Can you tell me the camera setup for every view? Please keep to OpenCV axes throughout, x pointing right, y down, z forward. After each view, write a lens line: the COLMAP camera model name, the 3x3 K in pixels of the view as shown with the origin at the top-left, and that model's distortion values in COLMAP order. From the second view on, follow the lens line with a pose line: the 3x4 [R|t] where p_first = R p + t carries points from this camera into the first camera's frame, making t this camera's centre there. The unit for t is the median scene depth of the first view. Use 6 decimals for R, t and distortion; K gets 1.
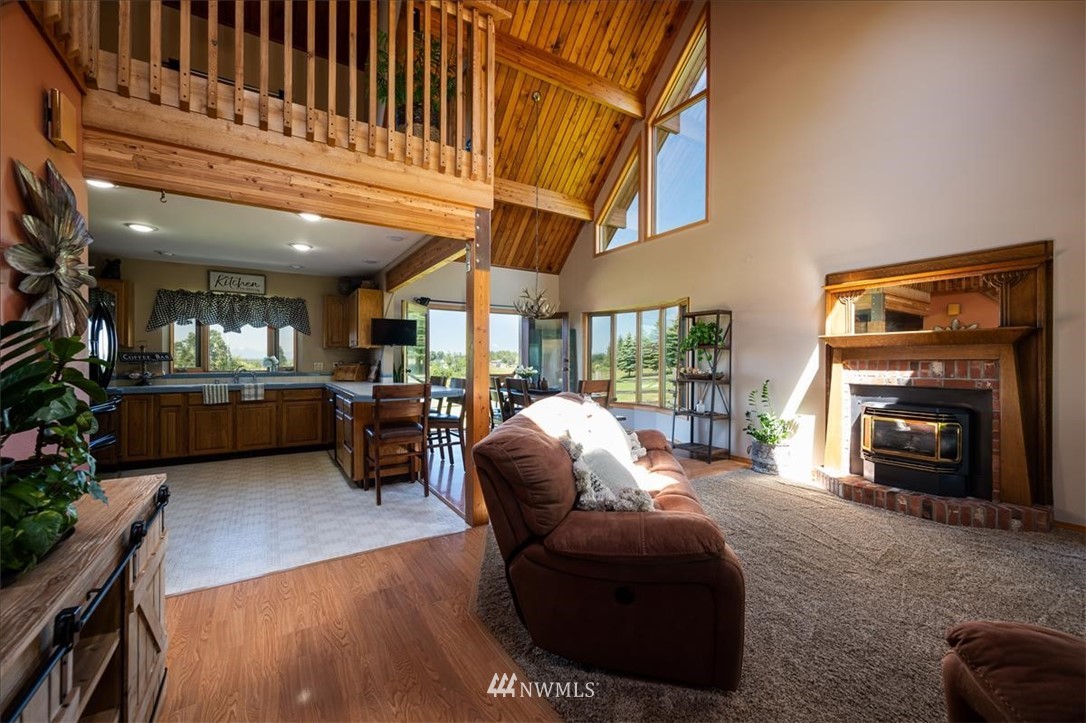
lens RADIAL K [[435.3, 0, 543.0], [0, 435.3, 361.5], [0, 0, 1]] dist [-0.000300, -0.000395]
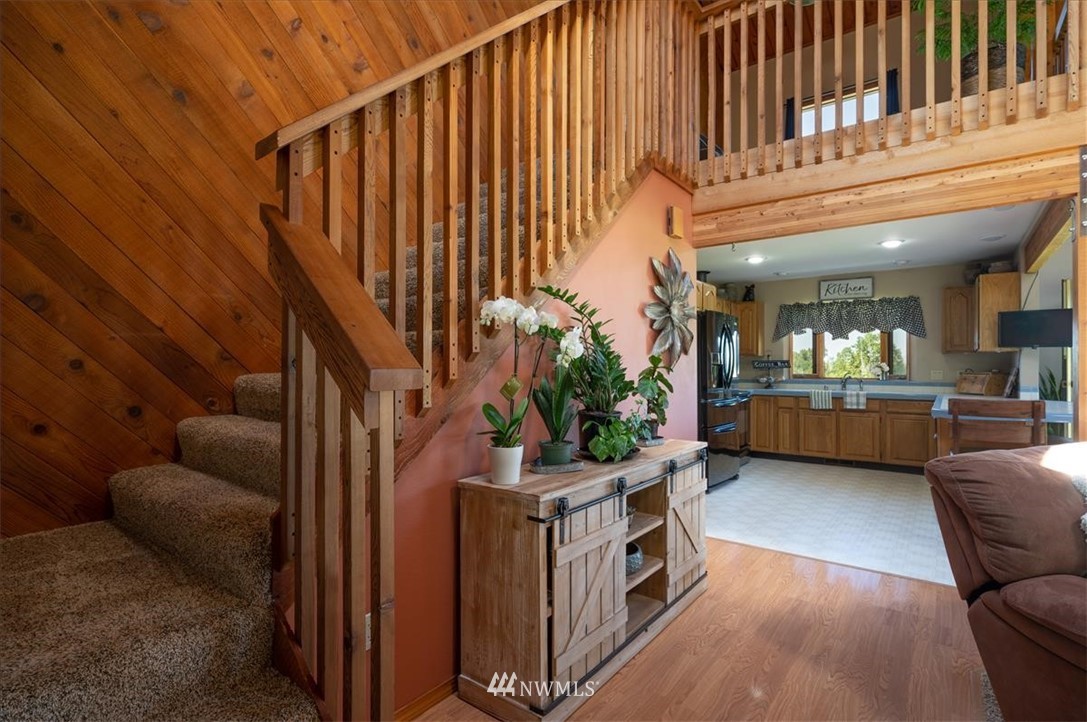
lens RADIAL K [[522.7, 0, 543.5], [0, 522.7, 361.0], [0, 0, 1]] dist [0.000735, 0.000077]
pose [[0.336795, -0.008518, -0.941539, 0.224765], [-0.005120, 0.999928, -0.010878, -0.000932], [0.941564, 0.008484, 0.336727, -0.051831]]
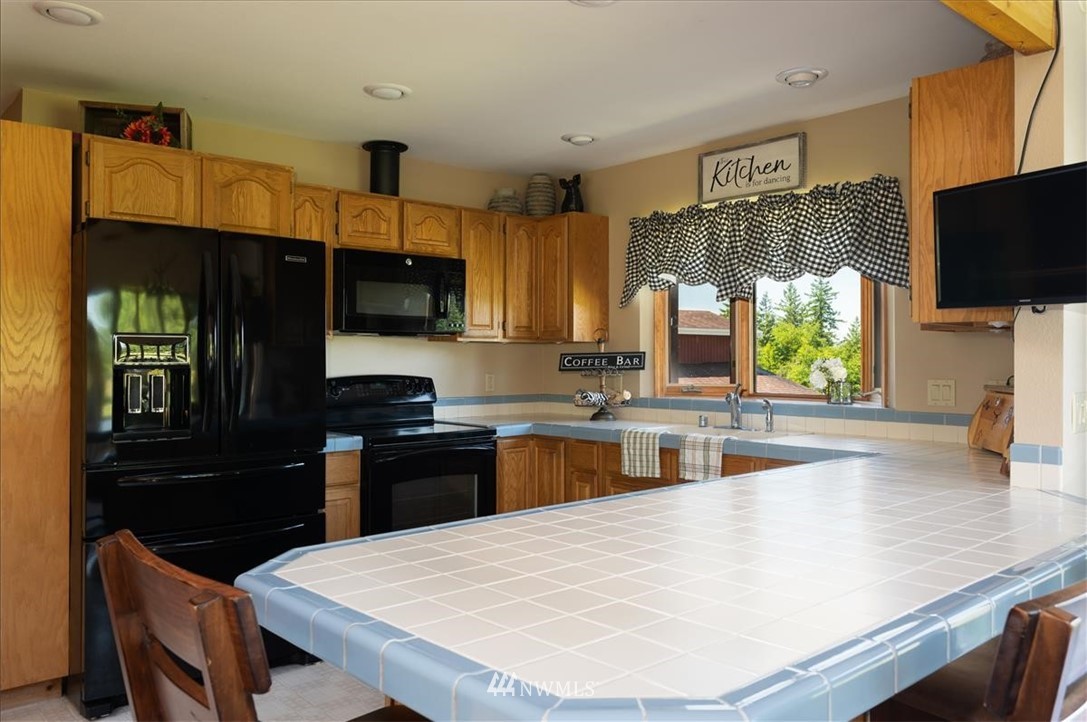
lens RADIAL K [[824.5, 0, 543.5], [0, 824.5, 361.0], [0, 0, 1]] dist [0.004355, 0.002726]
pose [[0.172006, 0.001945, -0.985094, -0.011097], [-0.005648, 0.999984, 0.000988, -0.013064], [0.985080, 0.005394, 0.172014, 0.857949]]
